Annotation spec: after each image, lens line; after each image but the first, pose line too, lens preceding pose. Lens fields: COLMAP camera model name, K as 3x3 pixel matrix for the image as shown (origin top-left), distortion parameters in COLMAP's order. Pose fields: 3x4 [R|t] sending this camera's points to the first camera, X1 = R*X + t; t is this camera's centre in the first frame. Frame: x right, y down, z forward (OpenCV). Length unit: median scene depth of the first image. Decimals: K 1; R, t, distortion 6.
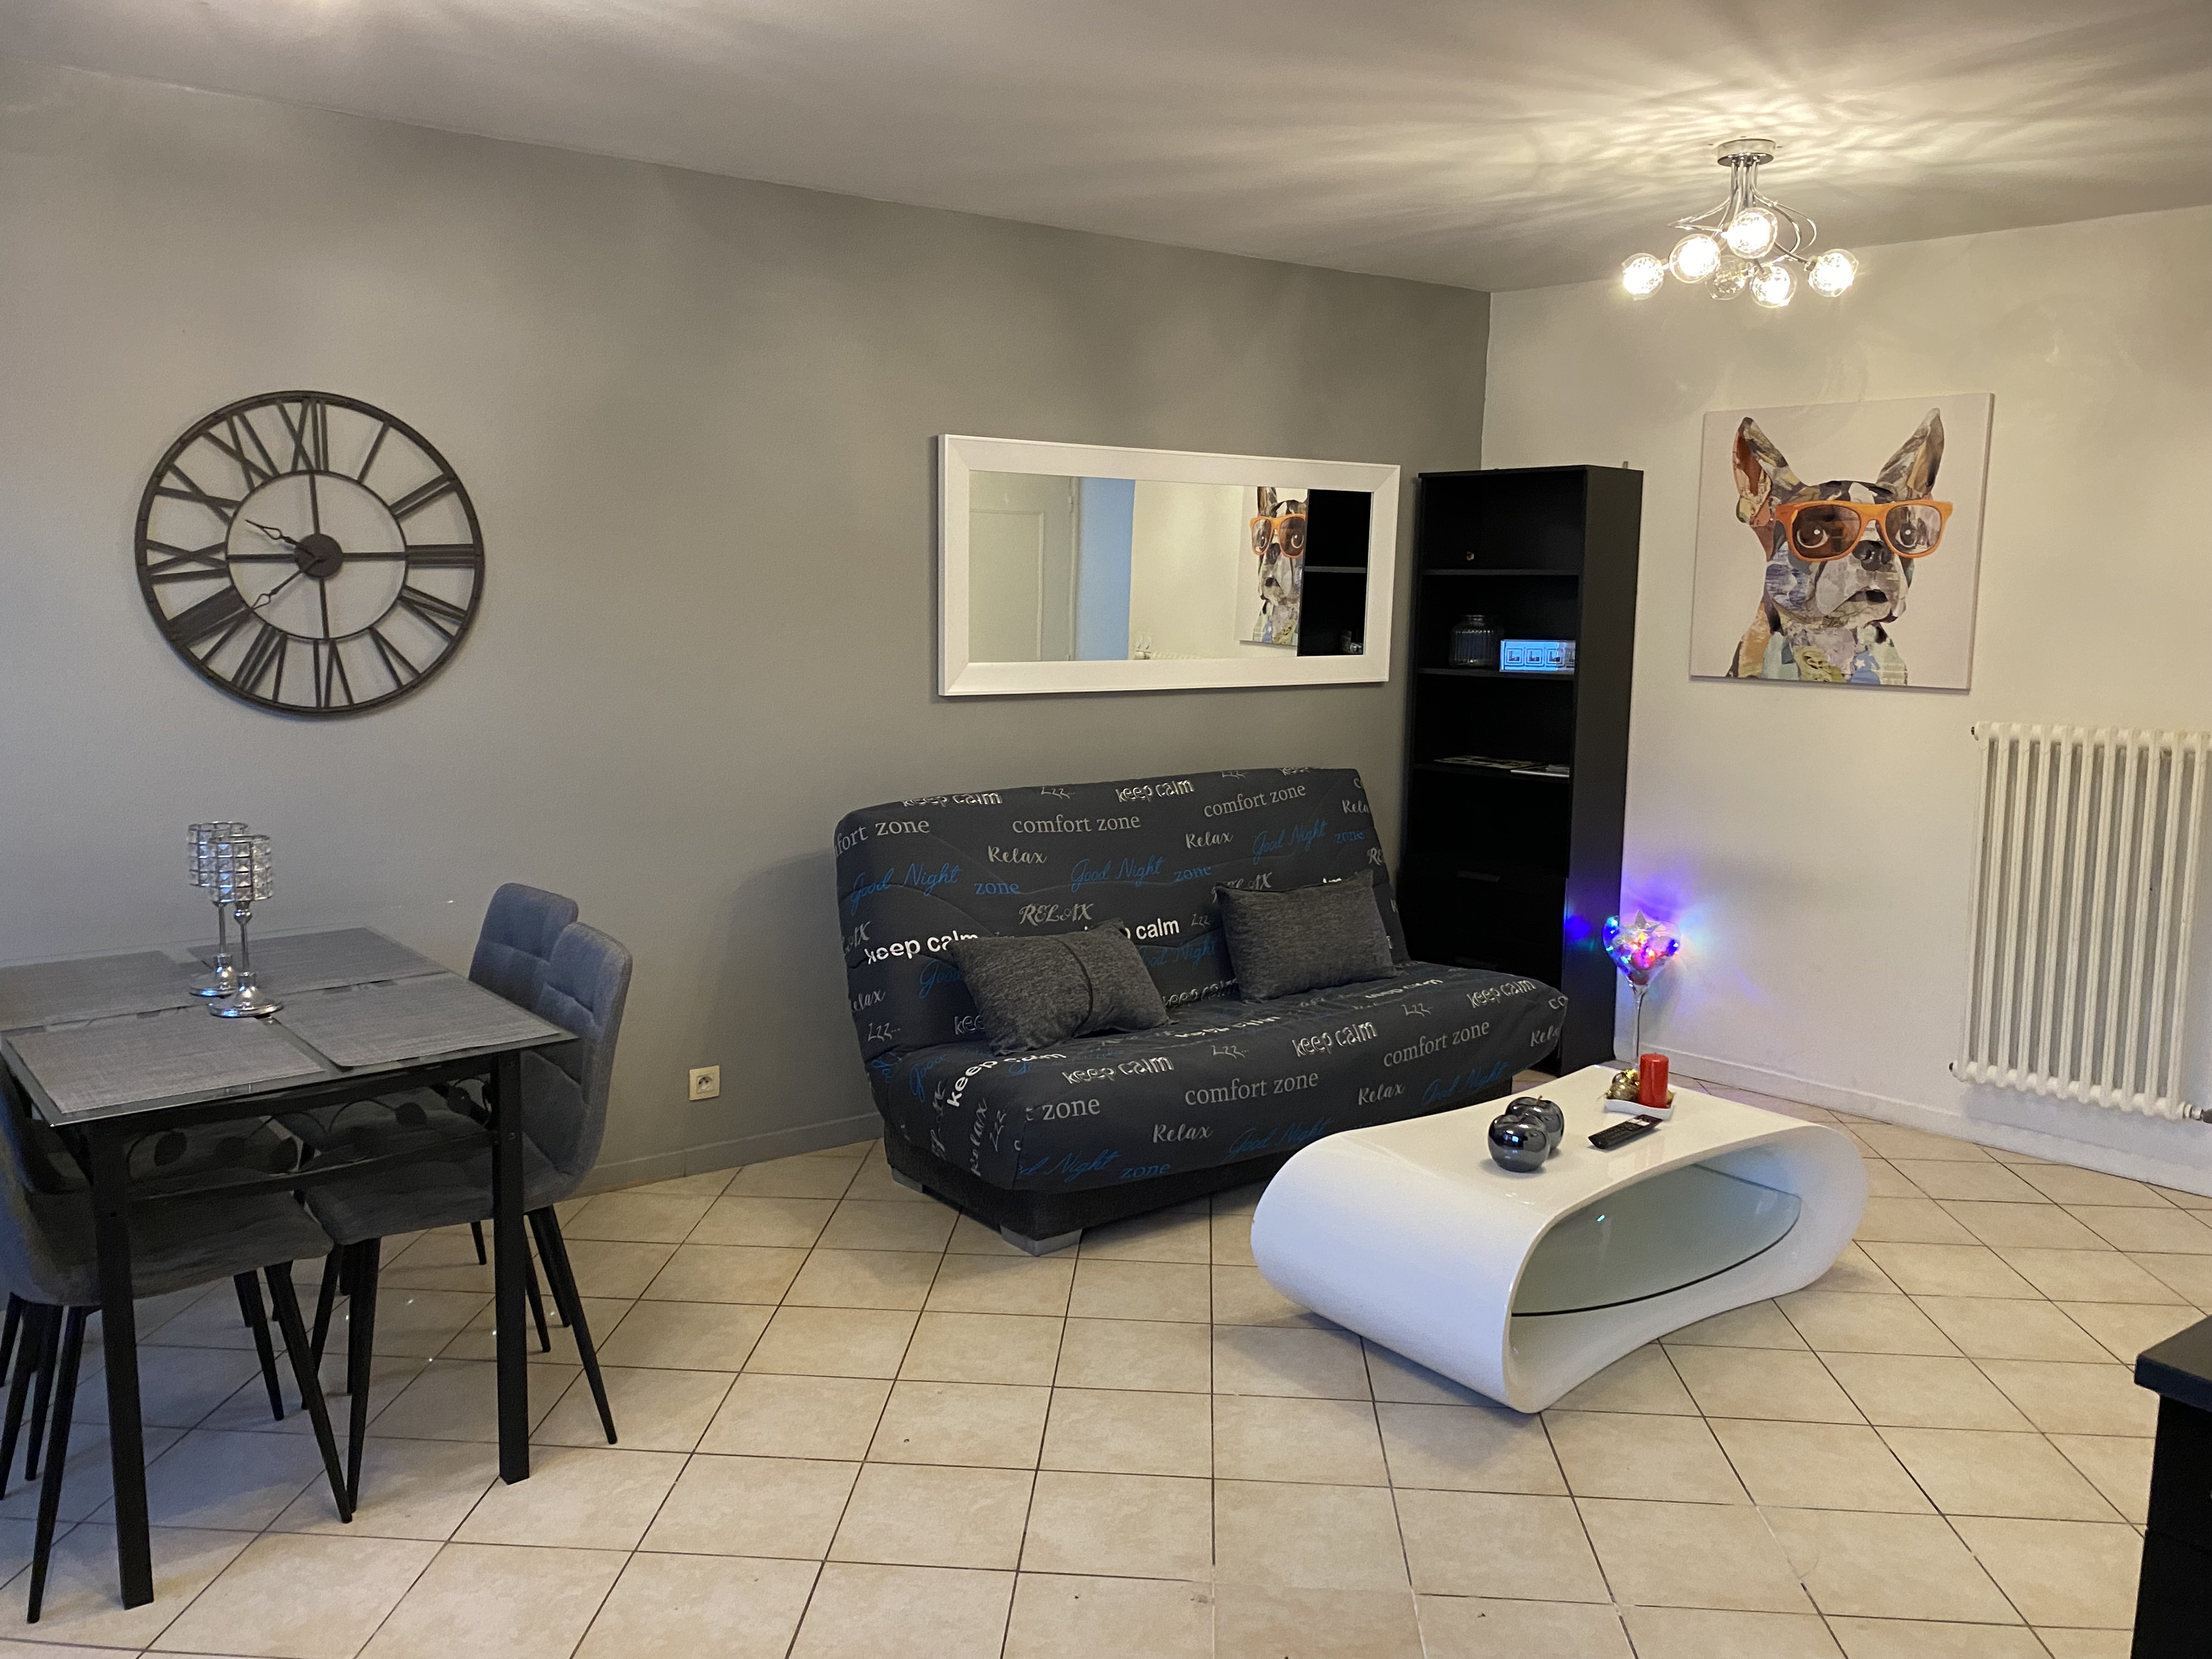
lens RADIAL K [[1688.7, 0, 1099.8], [0, 1688.7, 838.1], [0, 0, 1]] dist [0.059222, 0.004490]
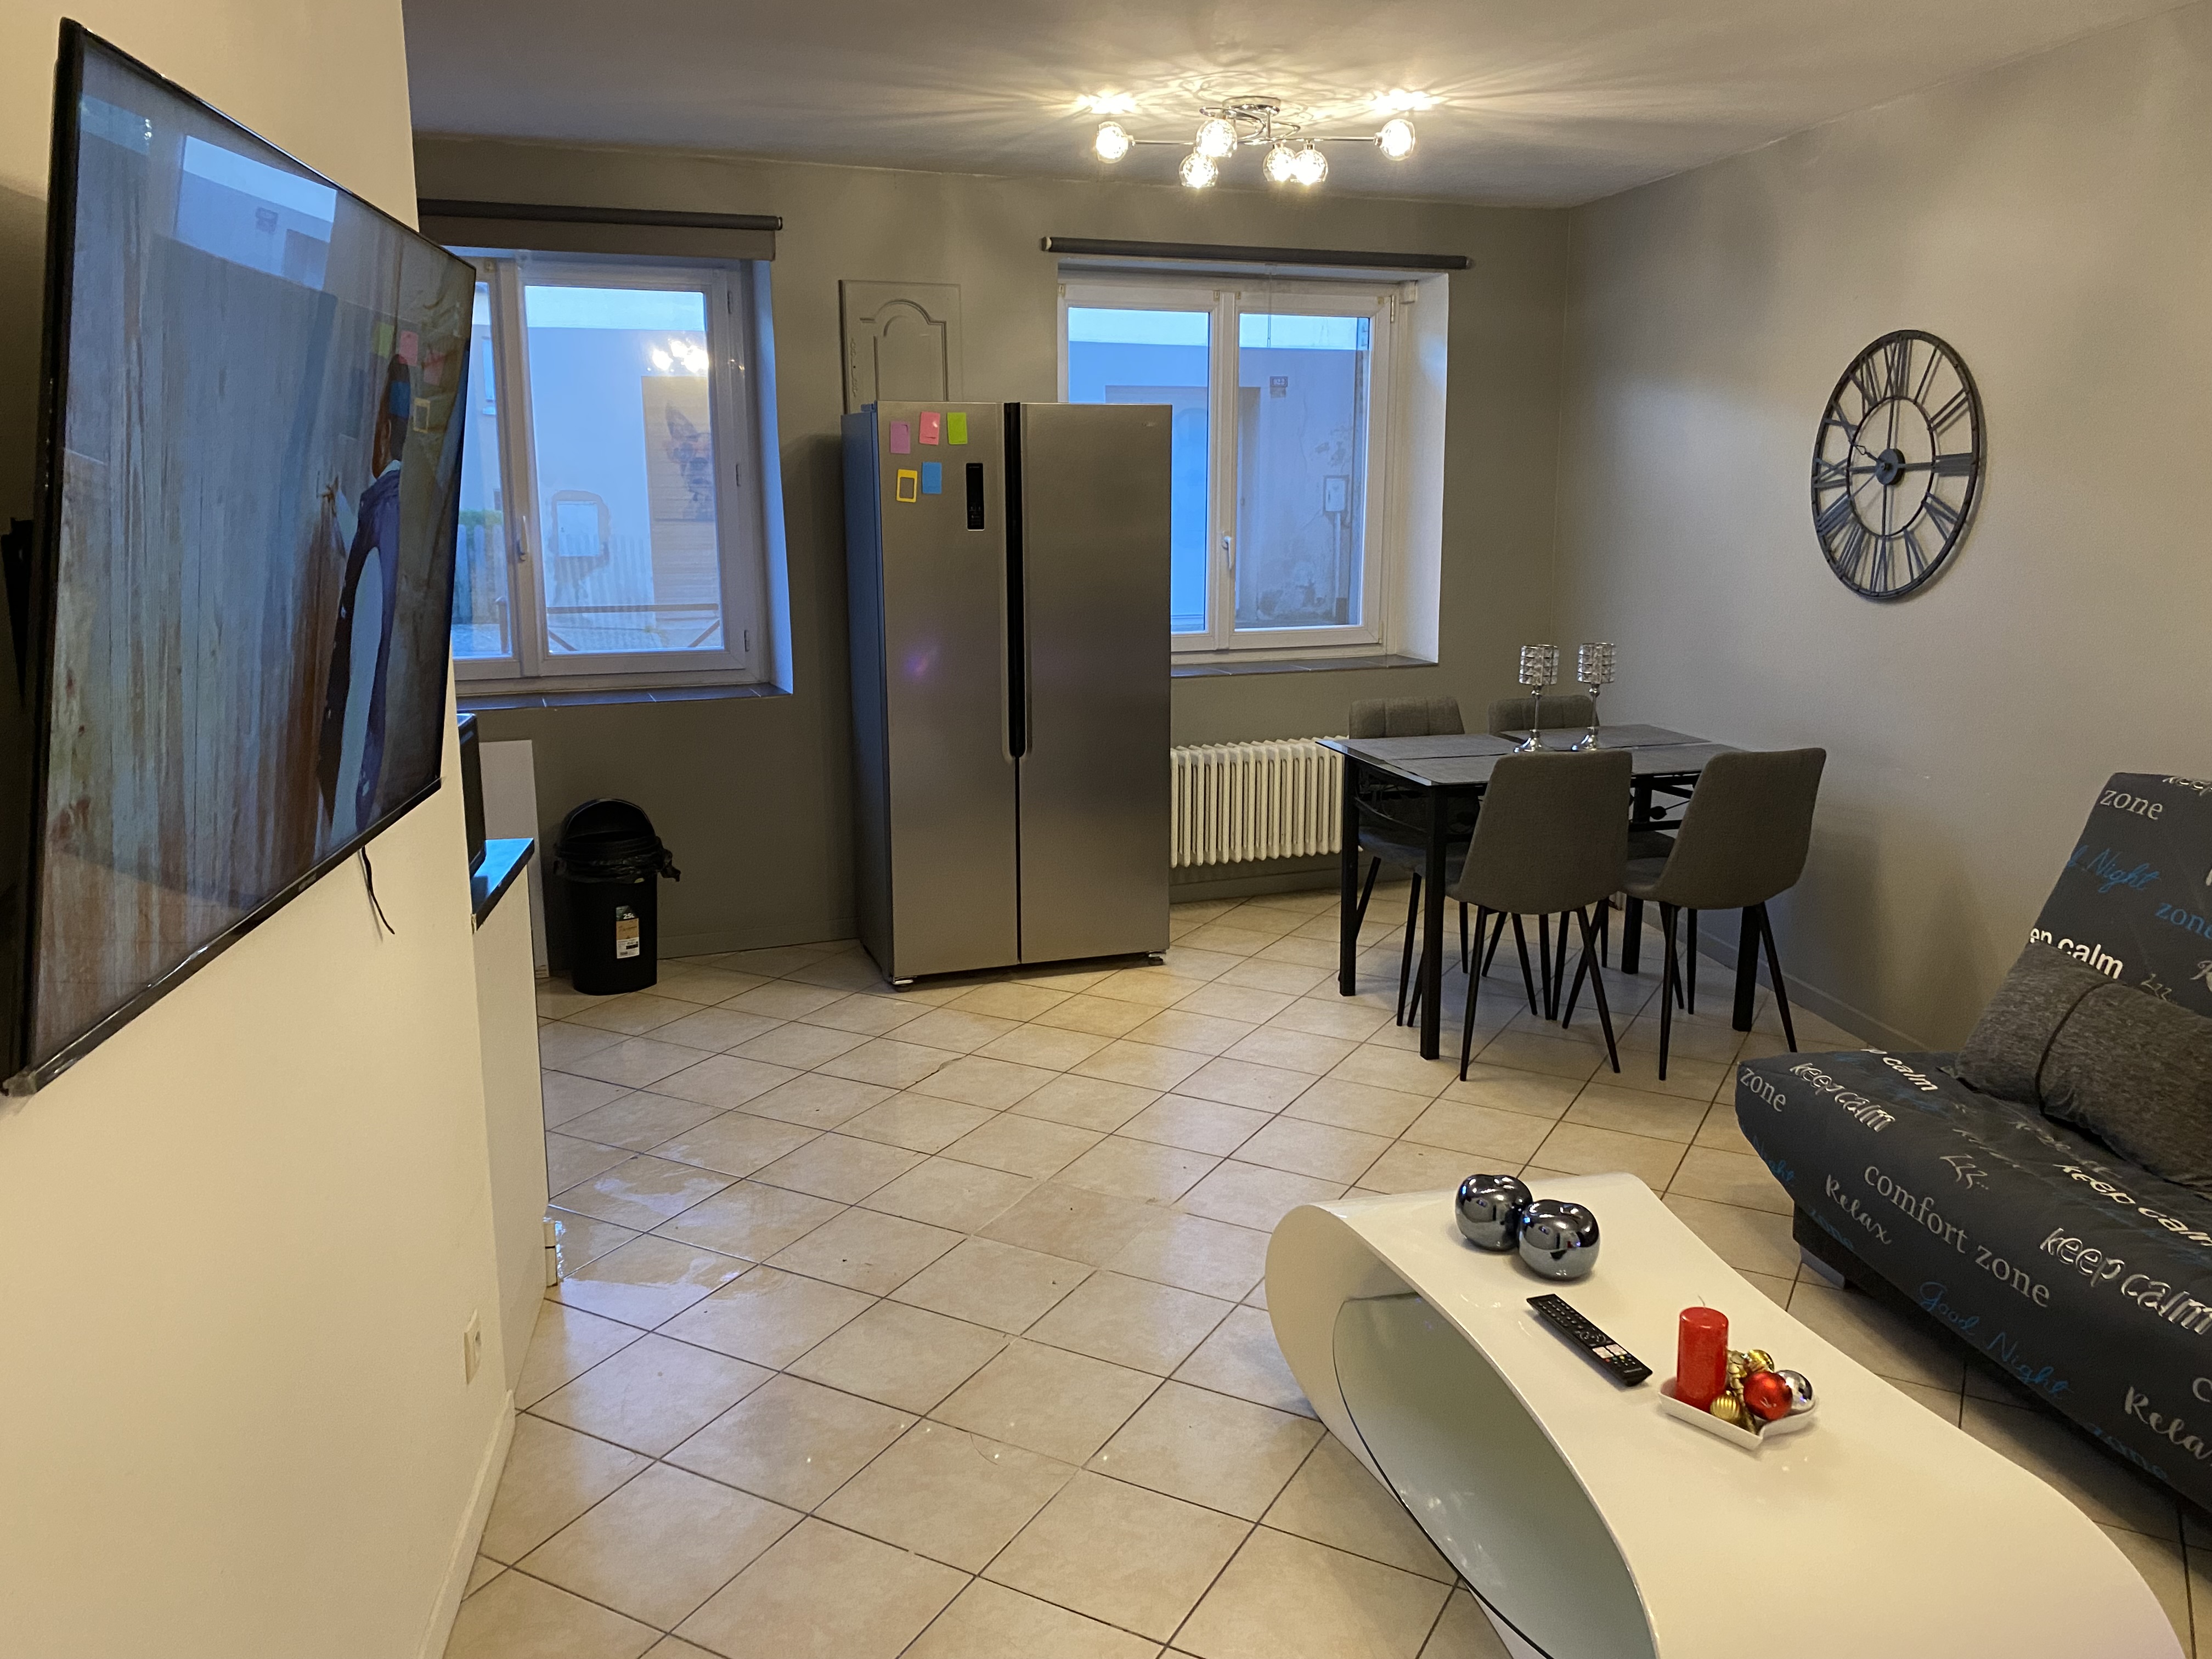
lens RADIAL K [[1688.7, 0, 1102.3], [0, 1688.7, 819.1], [0, 0, 1]] dist [0.059222, 0.004490]
pose [[-0.413443, 0.177719, -0.893018, 0.908635], [-0.140355, 0.956606, 0.255354, -0.156443], [0.899647, 0.230914, -0.370558, 0.996006]]
